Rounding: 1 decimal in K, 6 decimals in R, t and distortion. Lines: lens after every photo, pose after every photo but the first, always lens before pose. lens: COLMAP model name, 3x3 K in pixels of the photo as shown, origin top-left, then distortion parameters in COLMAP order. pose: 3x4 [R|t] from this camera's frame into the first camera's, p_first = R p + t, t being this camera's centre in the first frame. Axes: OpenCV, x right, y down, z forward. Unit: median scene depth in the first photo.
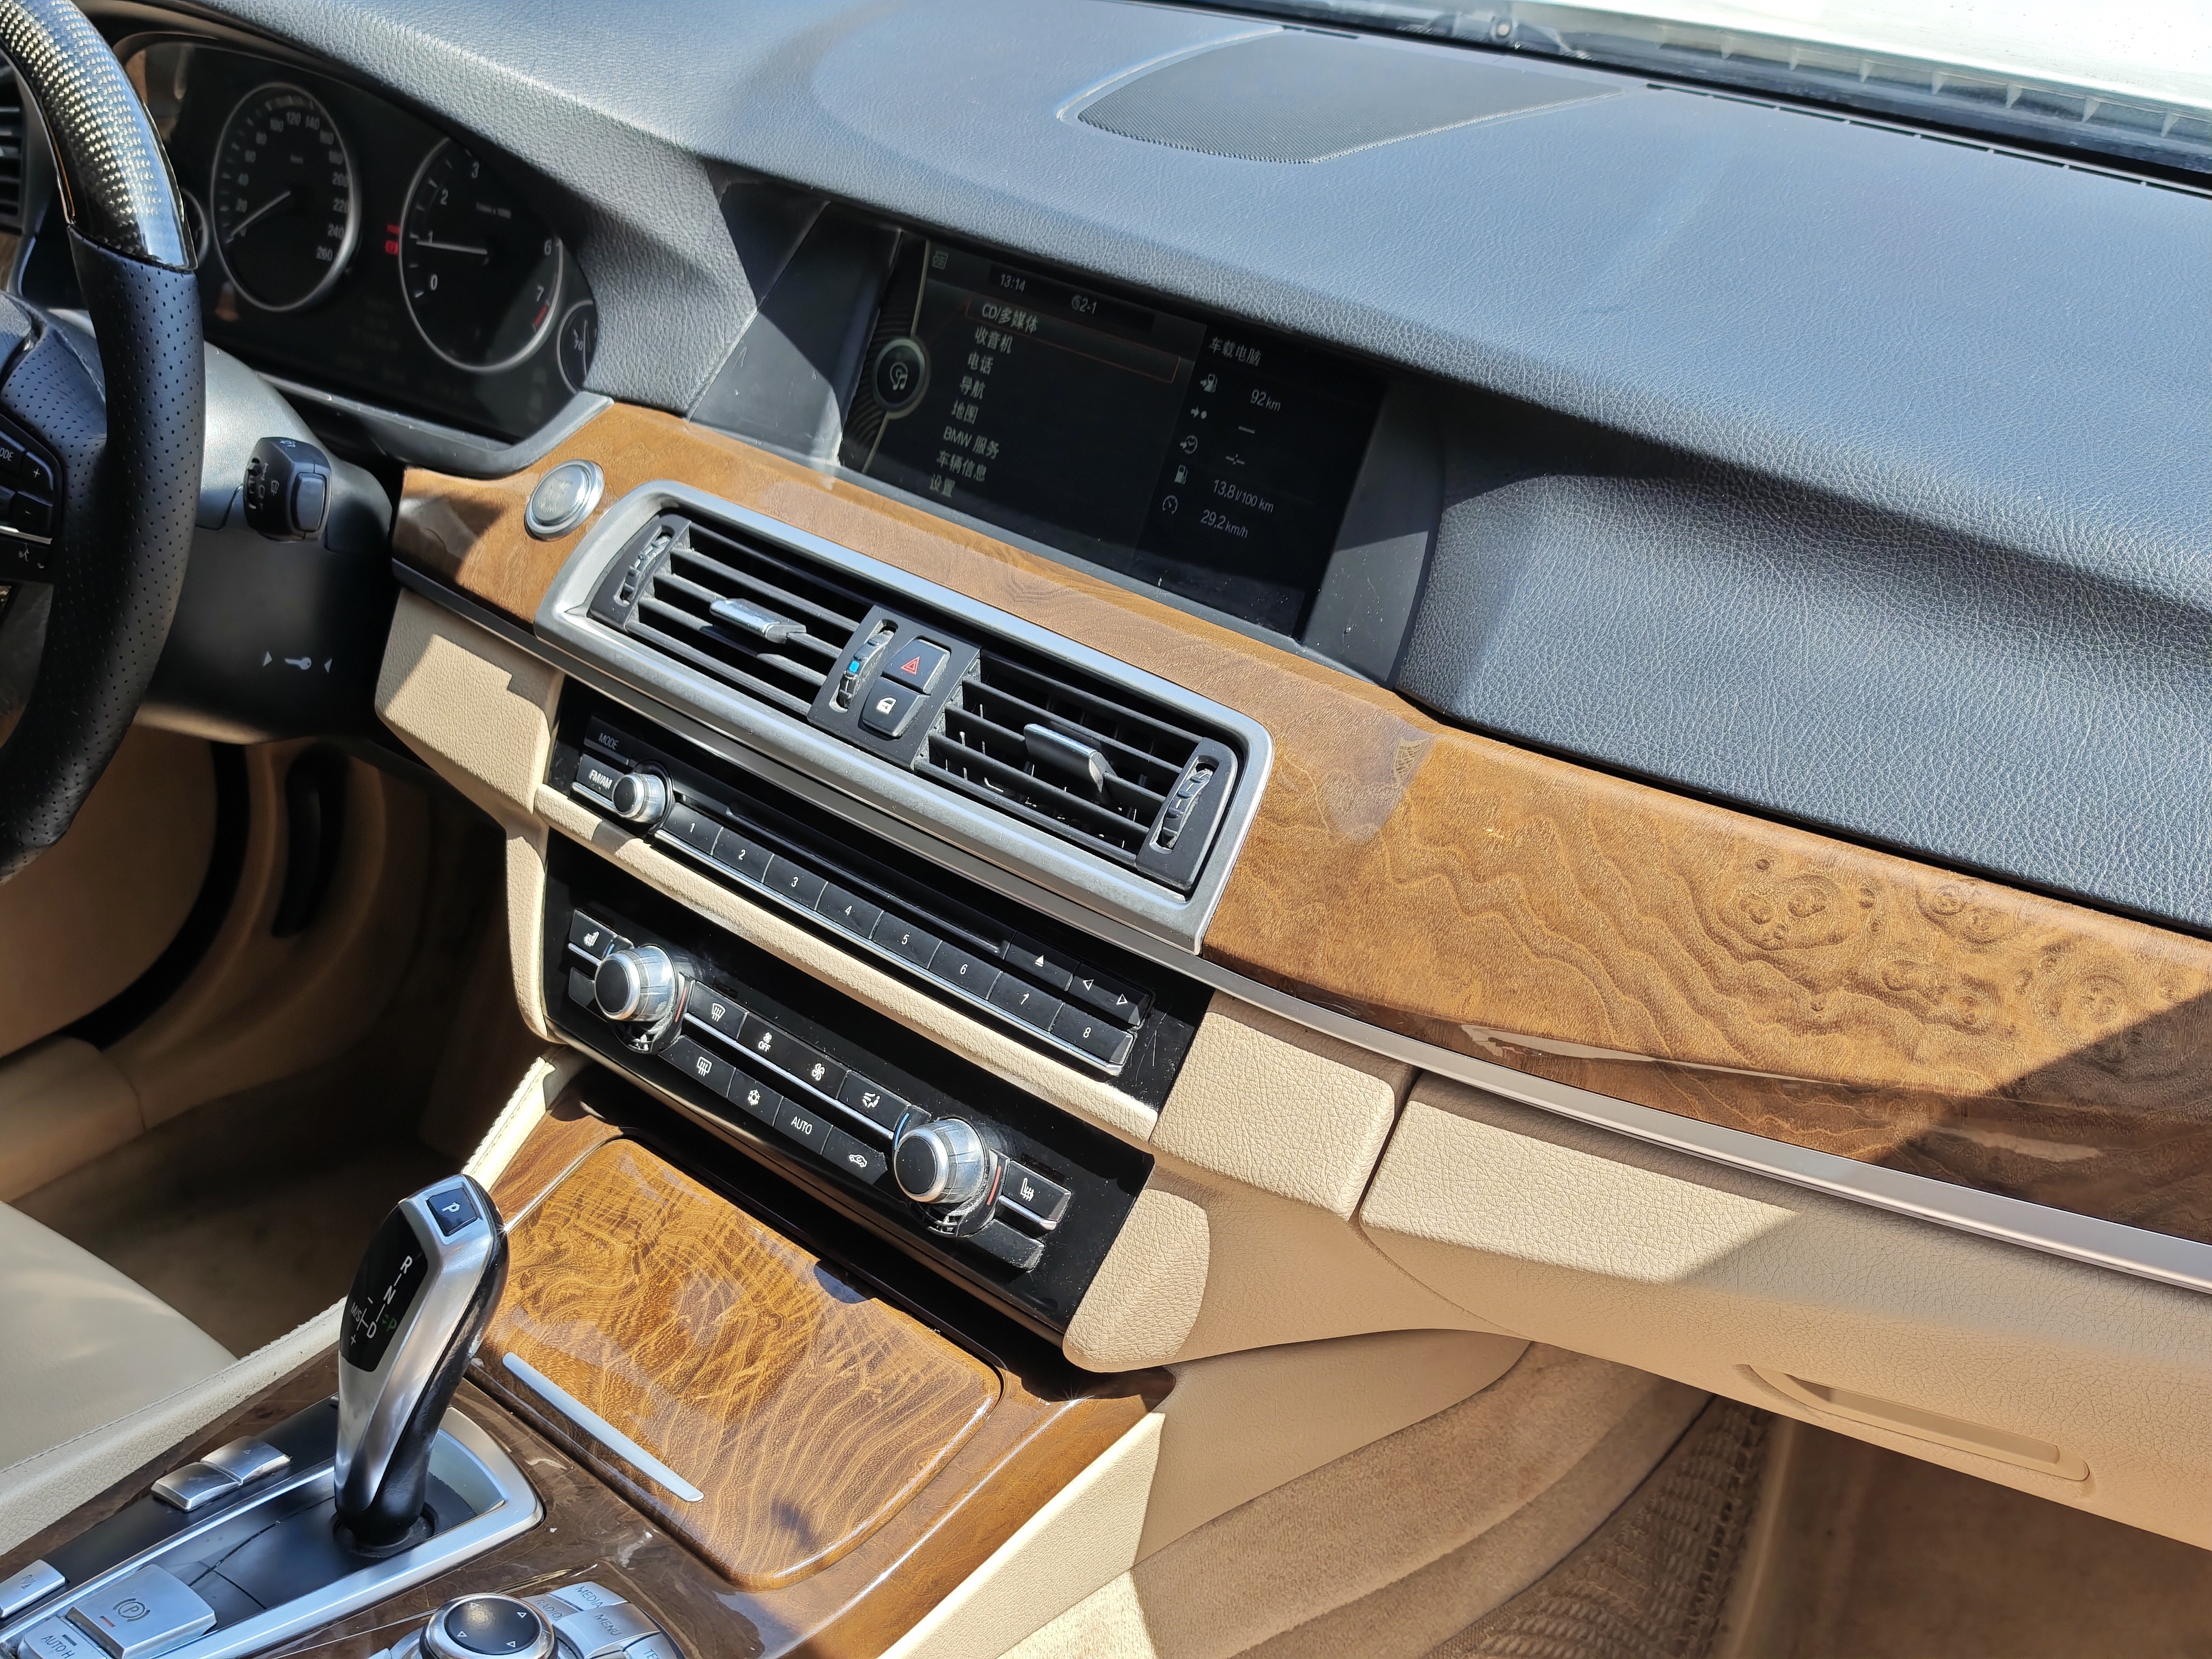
lens RADIAL K [[2922.9, 0, 1119.7], [0, 2922.9, 844.8], [0, 0, 1]] dist [0.092392, -0.408332]
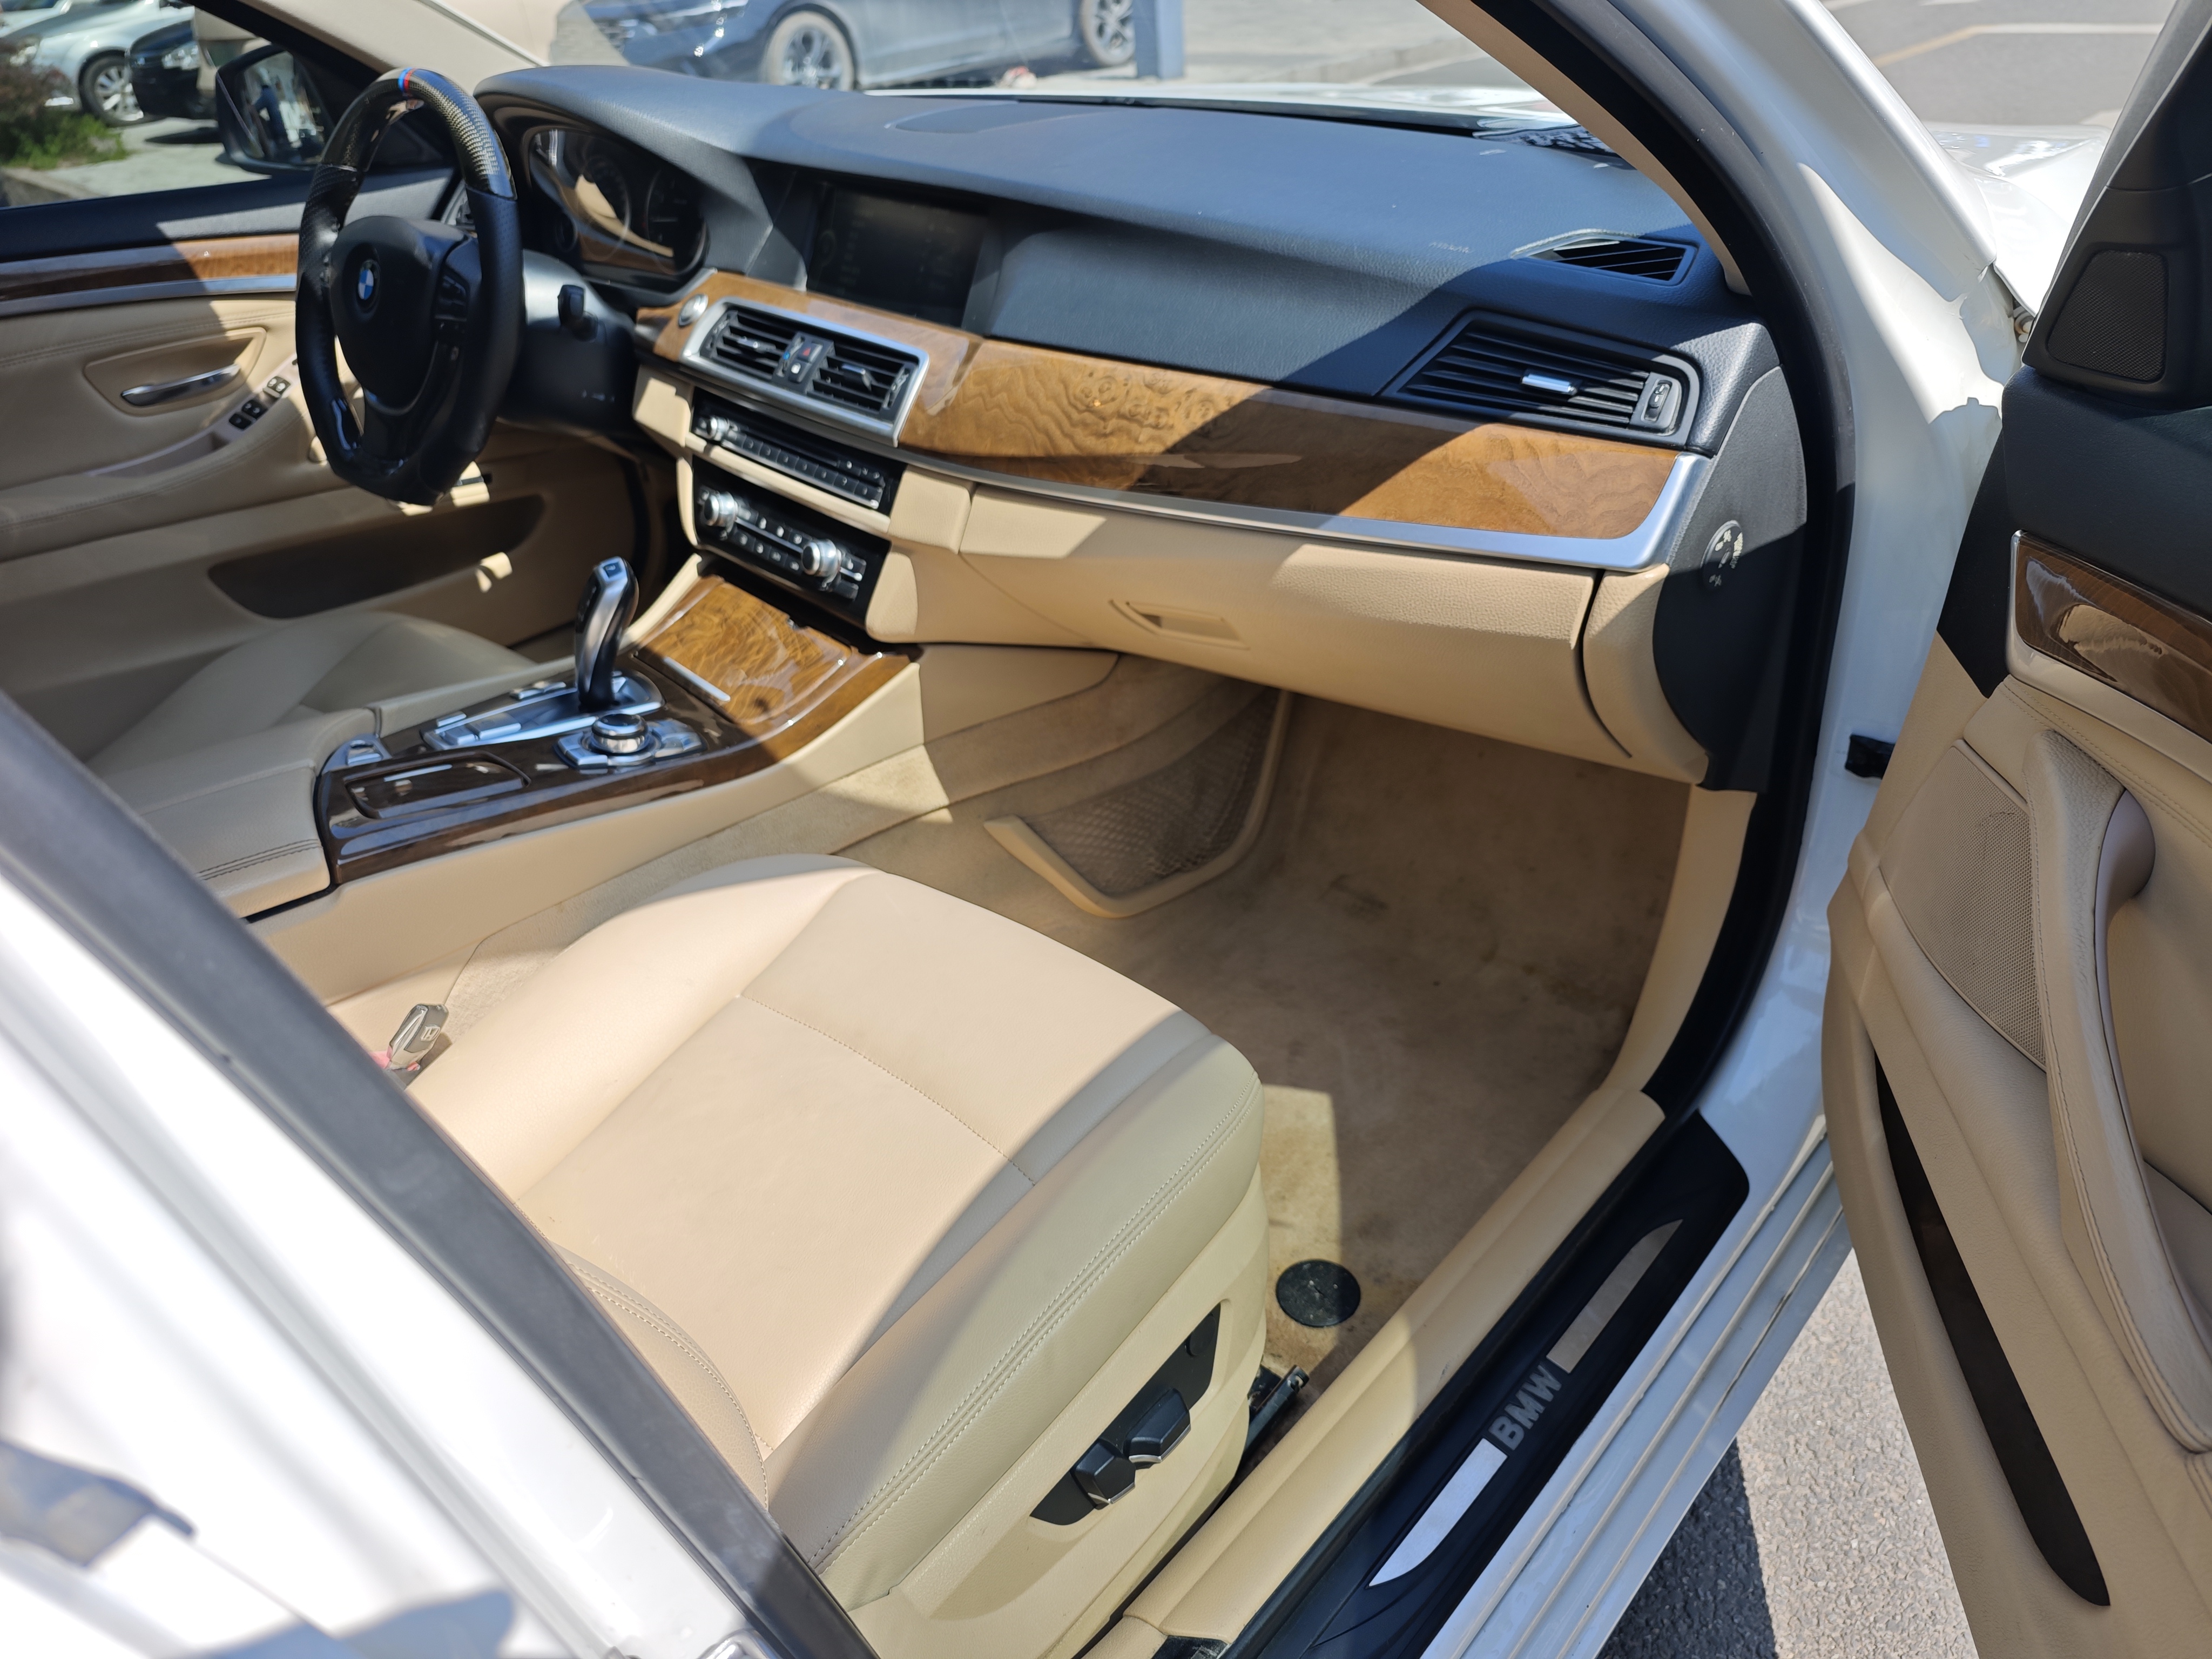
lens RADIAL K [[1440.3, 0, 1106.0], [0, 1440.3, 829.5], [0, 0, 1]] dist [-0.023906, -0.000808]
pose [[0.996795, -0.008933, -0.079499, 0.250698], [0.017142, 0.994514, 0.103188, 0.200792], [0.078141, -0.104220, 0.991480, -0.166816]]
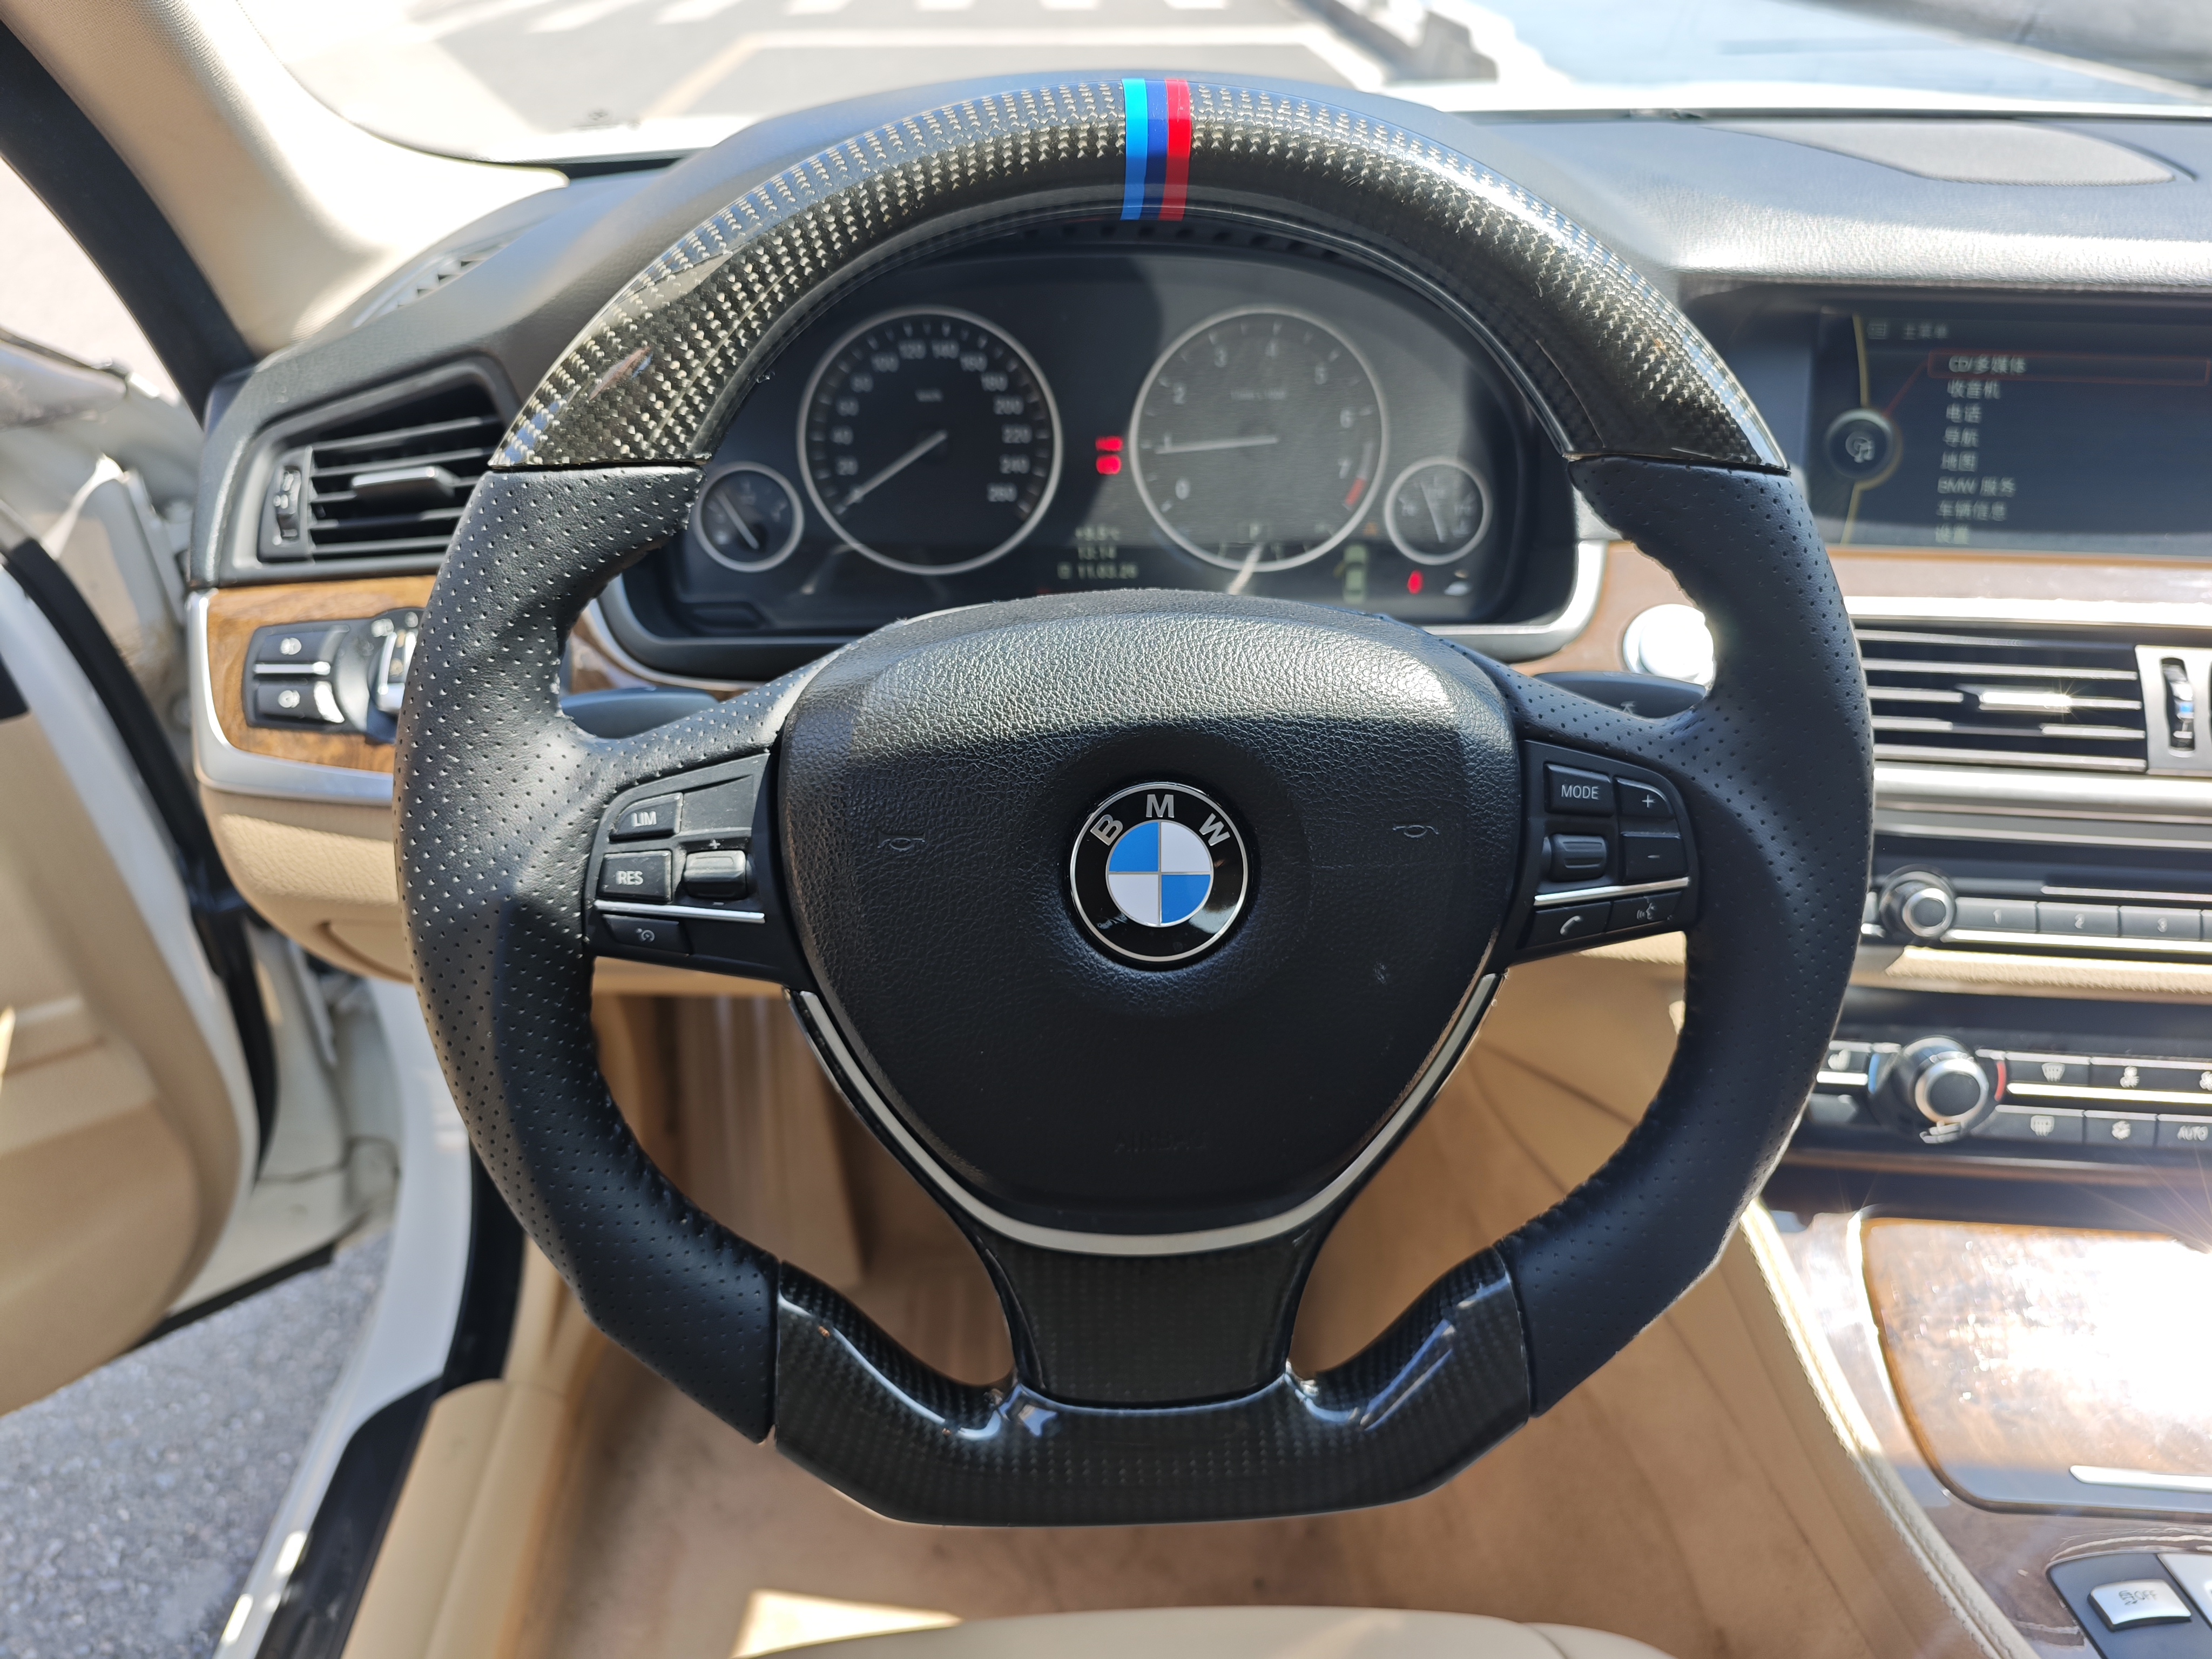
lens RADIAL K [[1522.3, 0, 1106.0], [0, 1522.3, 829.5], [0, 0, 1]] dist [0.000201, -0.065312]
pose [[0.766854, -0.349082, 0.538587, -0.672207], [0.301621, 0.936726, 0.177678, -0.225952], [-0.566533, 0.026196, 0.823623, 0.767285]]
